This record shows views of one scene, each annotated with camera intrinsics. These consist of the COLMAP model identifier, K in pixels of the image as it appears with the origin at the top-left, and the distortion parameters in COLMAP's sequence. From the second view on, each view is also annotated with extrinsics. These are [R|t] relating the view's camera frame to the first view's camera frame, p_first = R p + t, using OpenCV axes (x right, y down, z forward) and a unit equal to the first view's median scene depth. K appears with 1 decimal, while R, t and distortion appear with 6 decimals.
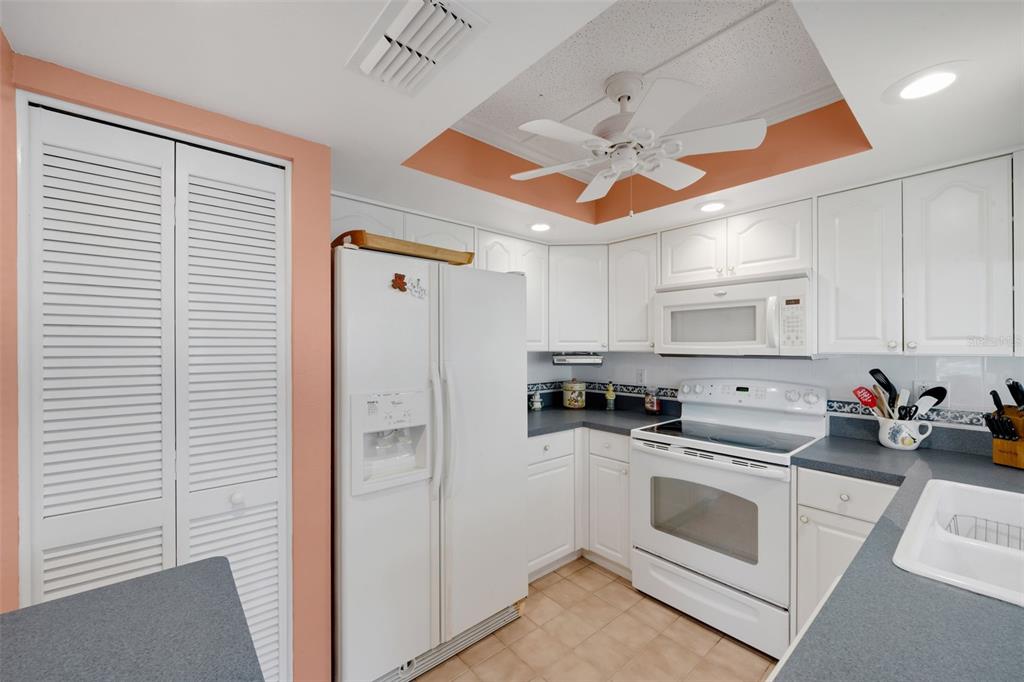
lens RADIAL K [[400.5, 0, 500.1], [0, 400.5, 346.7], [0, 0, 1]] dist [-0.003883, -0.000313]
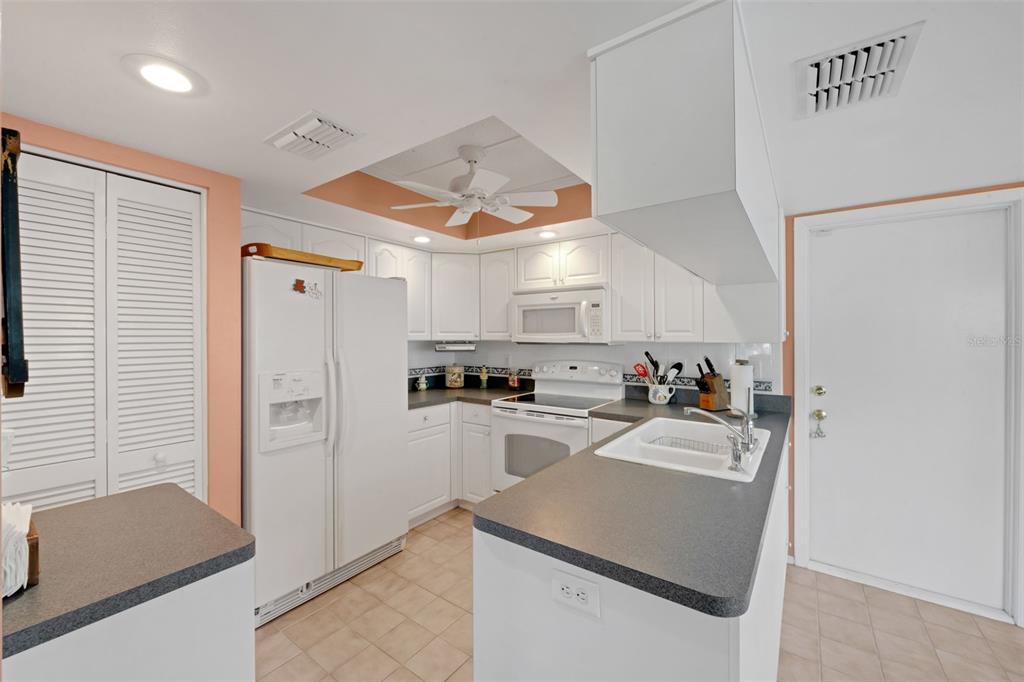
lens RADIAL K [[400.5, 0, 502.2], [0, 400.5, 337.0], [0, 0, 1]] dist [-0.003883, -0.000313]
pose [[0.970406, 0.000034, 0.241478, 0.056086], [-0.000238, 1.000000, 0.000818, 0.000495], [-0.241478, -0.000851, 0.970406, -0.325781]]
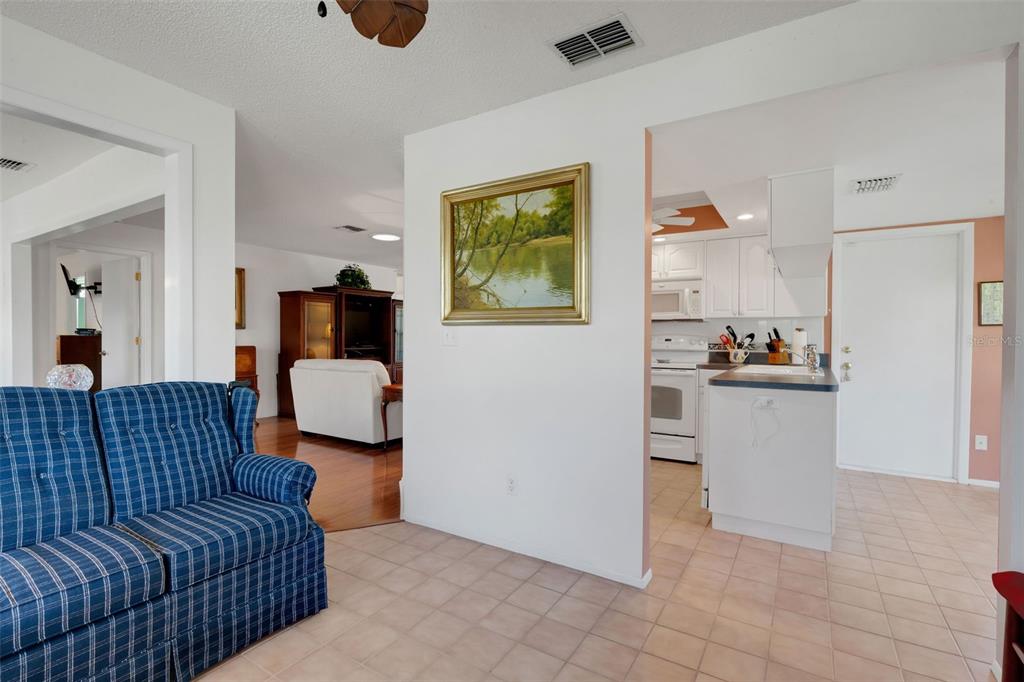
lens RADIAL K [[473.4, 0, 513.9], [0, 473.4, 344.1], [0, 0, 1]] dist [0.001117, -0.001462]
pose [[0.945314, -0.001346, 0.326158, -0.920387], [-0.003628, 0.999886, 0.014643, 0.119871], [-0.326140, -0.015026, 0.945202, -0.967898]]
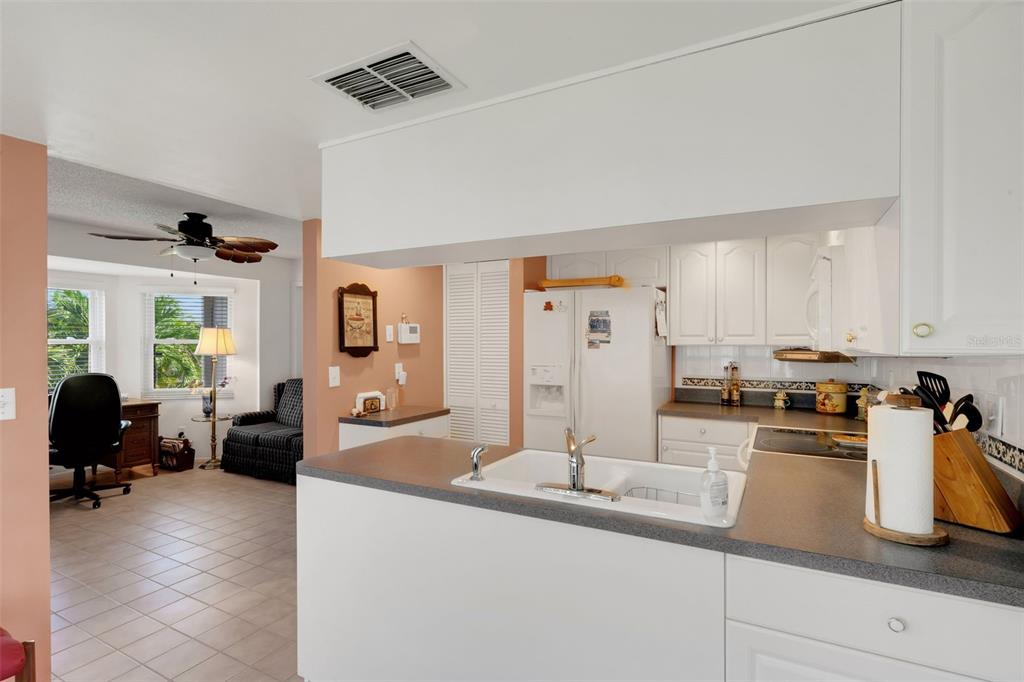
lens RADIAL K [[504.9, 0, 512.3], [0, 504.9, 342.7], [0, 0, 1]] dist [0.001944, -0.000007]
pose [[0.383541, 0.001565, -0.923522, 1.510204], [0.000990, 0.999997, 0.002105, 0.002530], [0.923523, -0.001721, 0.383539, -0.039169]]
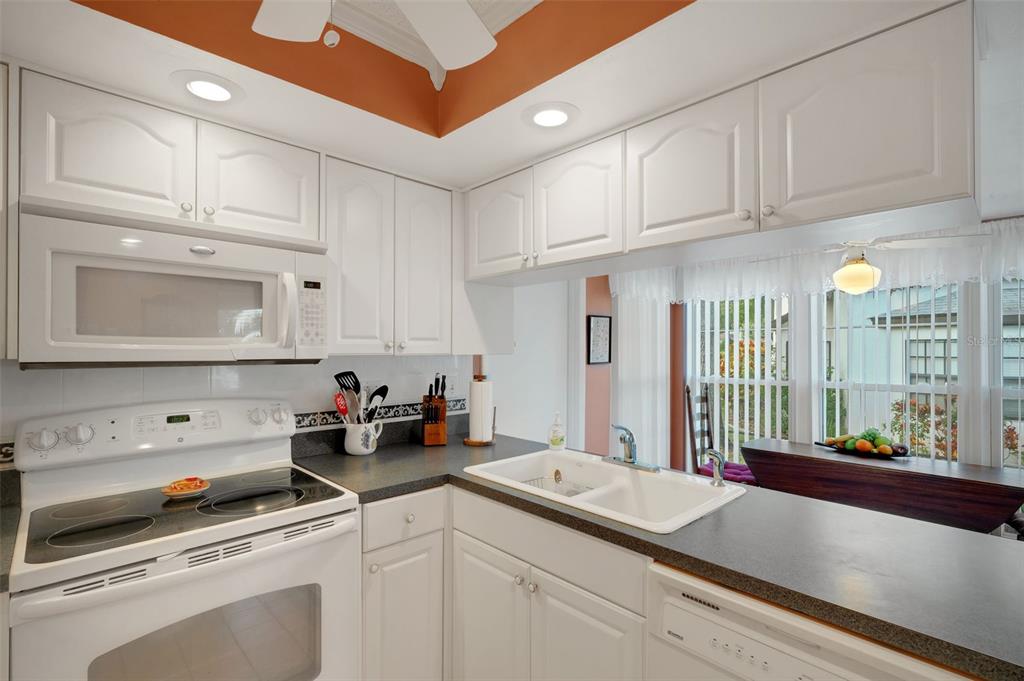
lens RADIAL K [[473.4, 0, 520.4], [0, 473.4, 348.1], [0, 0, 1]] dist [0.001117, -0.001462]
pose [[-0.072622, 0.003264, 0.997354, -0.158214], [0.002049, 0.999993, -0.003124, 0.006789], [-0.997357, 0.001817, -0.072628, 0.691973]]
